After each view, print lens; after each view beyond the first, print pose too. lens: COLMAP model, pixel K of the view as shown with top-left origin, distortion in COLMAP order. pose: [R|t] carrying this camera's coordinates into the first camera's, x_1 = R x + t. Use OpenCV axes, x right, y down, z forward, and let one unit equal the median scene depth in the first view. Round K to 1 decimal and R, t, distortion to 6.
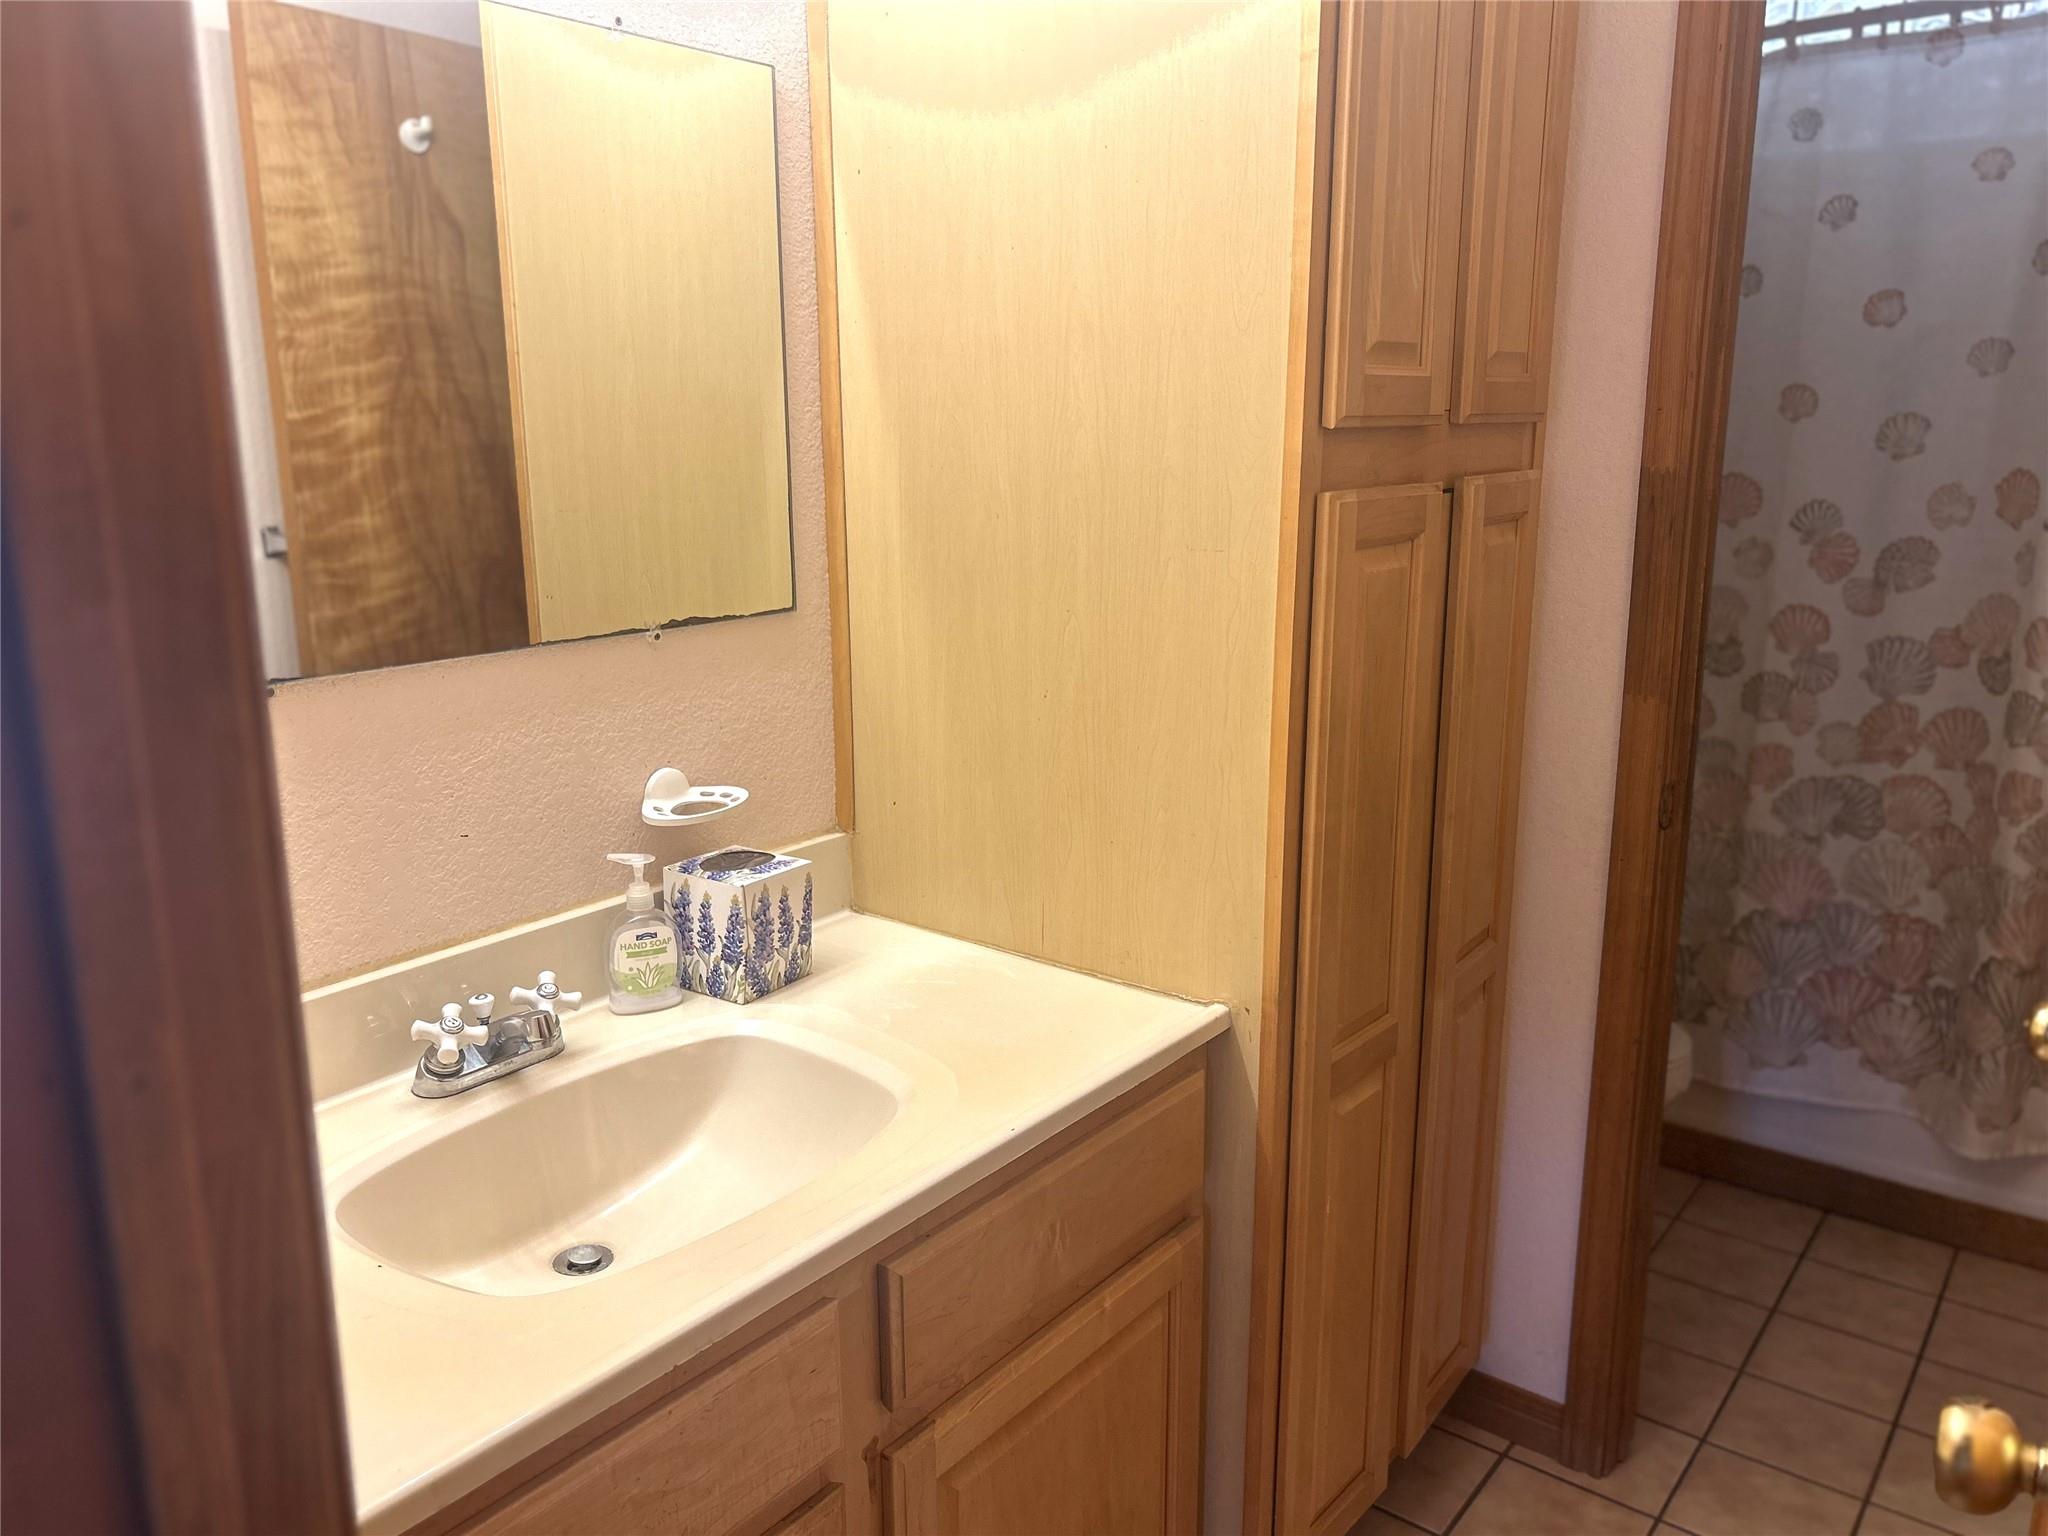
lens RADIAL K [[1542.6, 0, 1024.0], [0, 1542.6, 768.0], [0, 0, 1]] dist [0.015582, 0.006311]
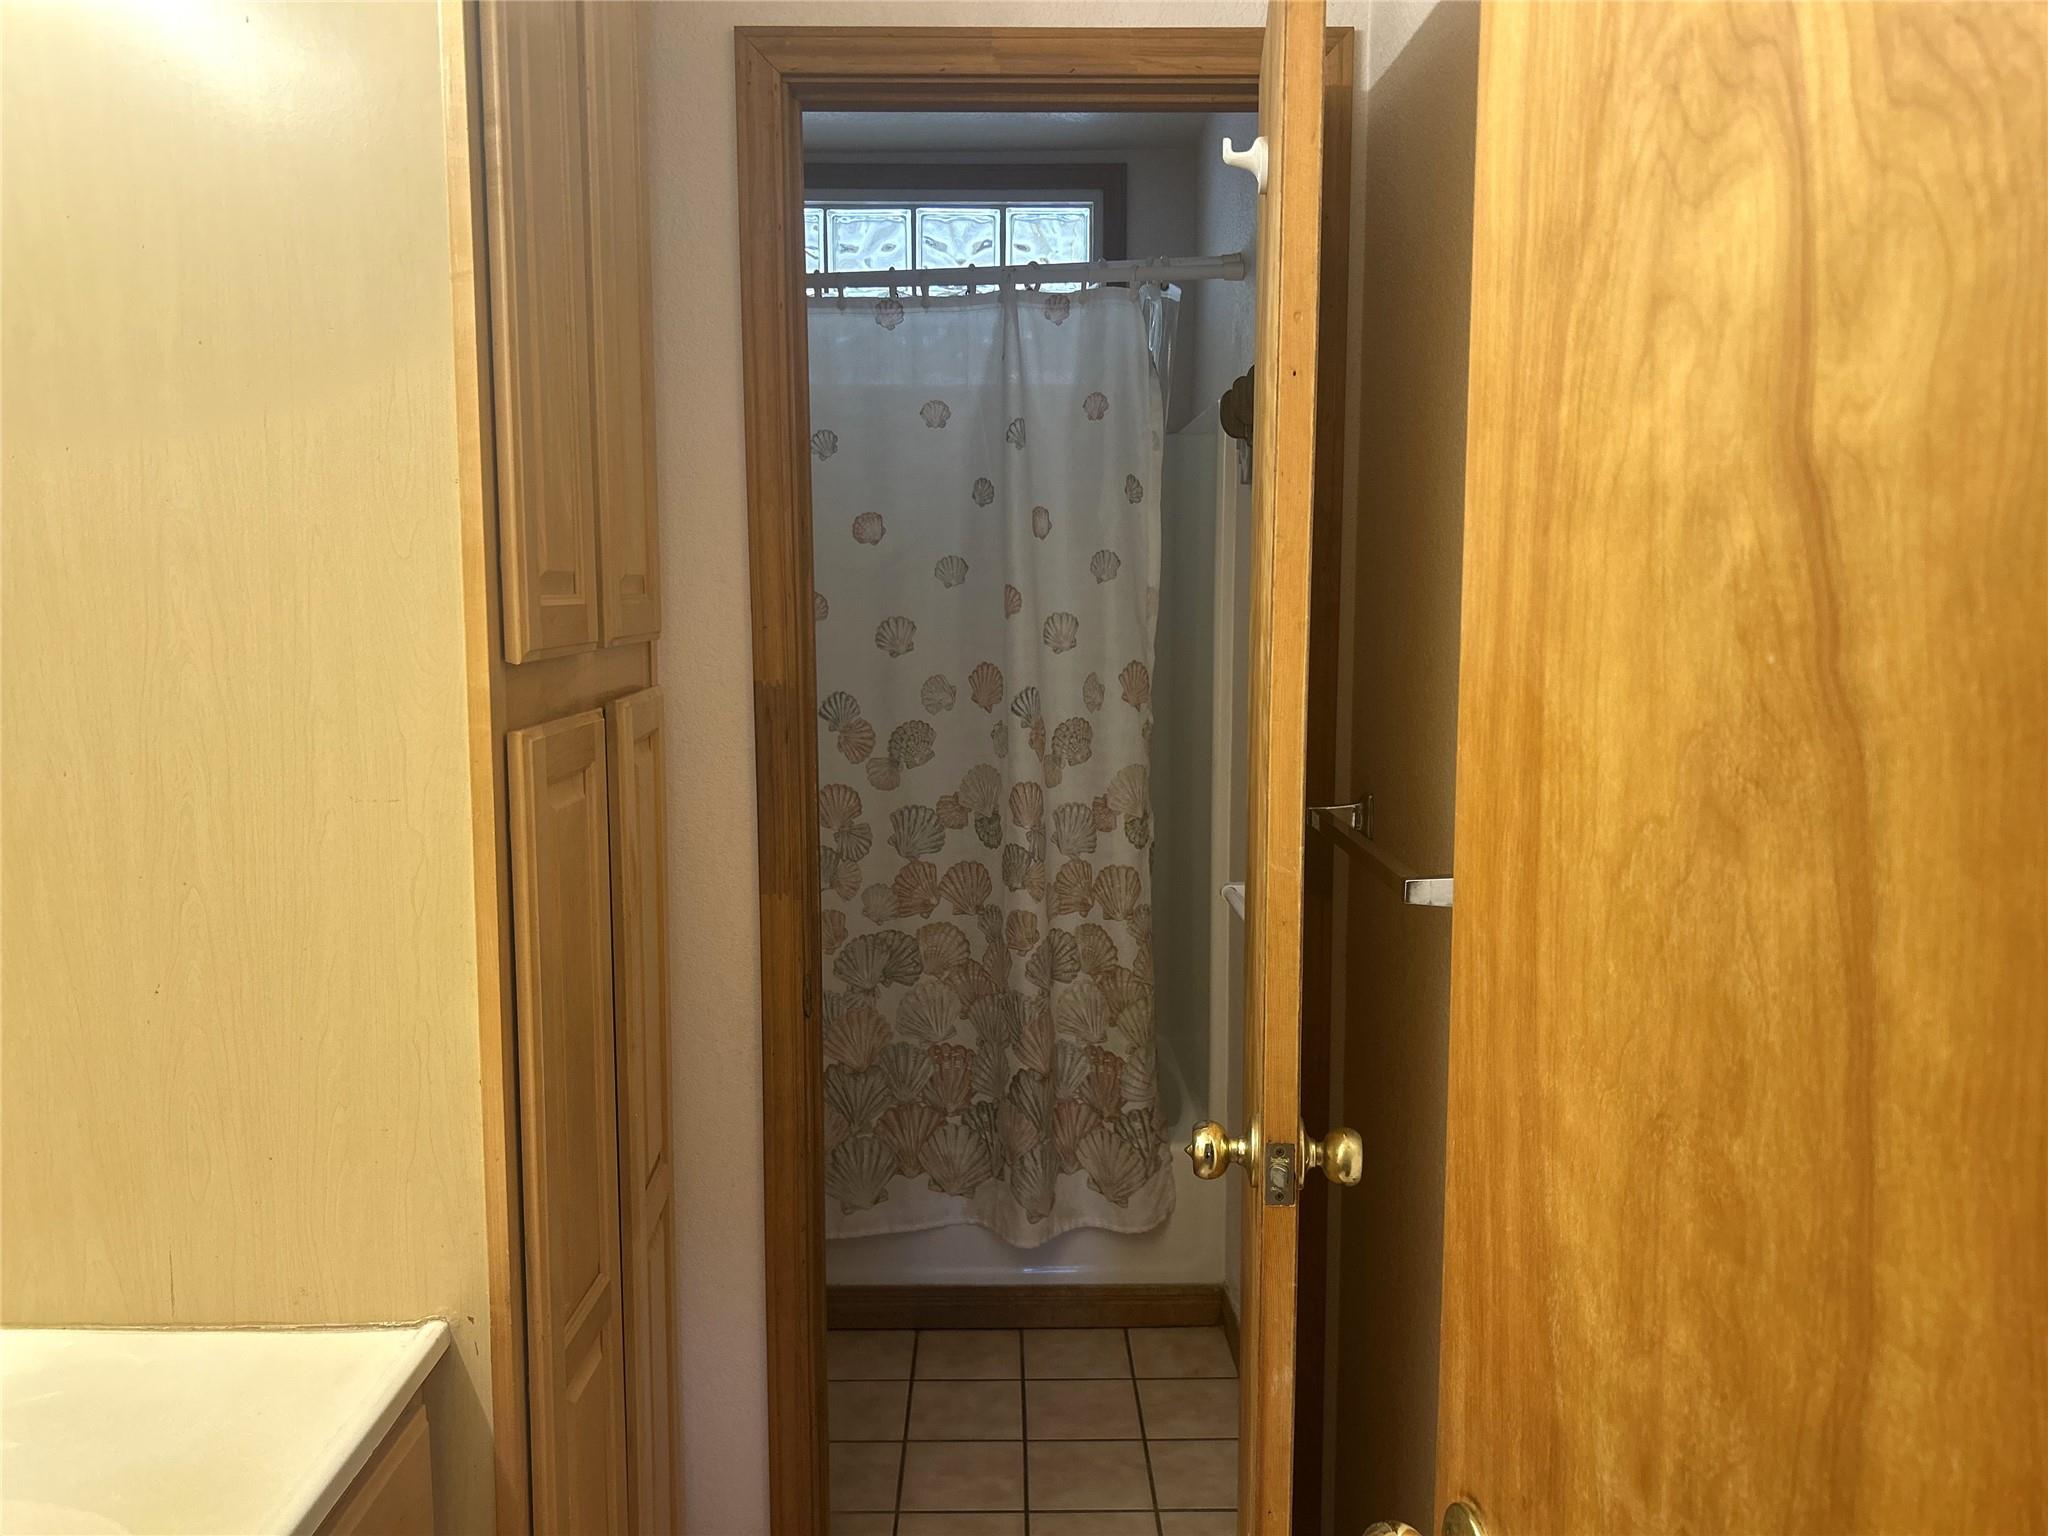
lens RADIAL K [[1528.5, 0, 1022.9], [0, 1528.5, 725.6], [0, 0, 1]] dist [0.007745, -0.006567]
pose [[0.780315, -0.054019, 0.623050, -0.080866], [0.136681, 0.986909, -0.085615, -0.034875], [-0.610268, 0.151966, 0.777482, 0.054245]]
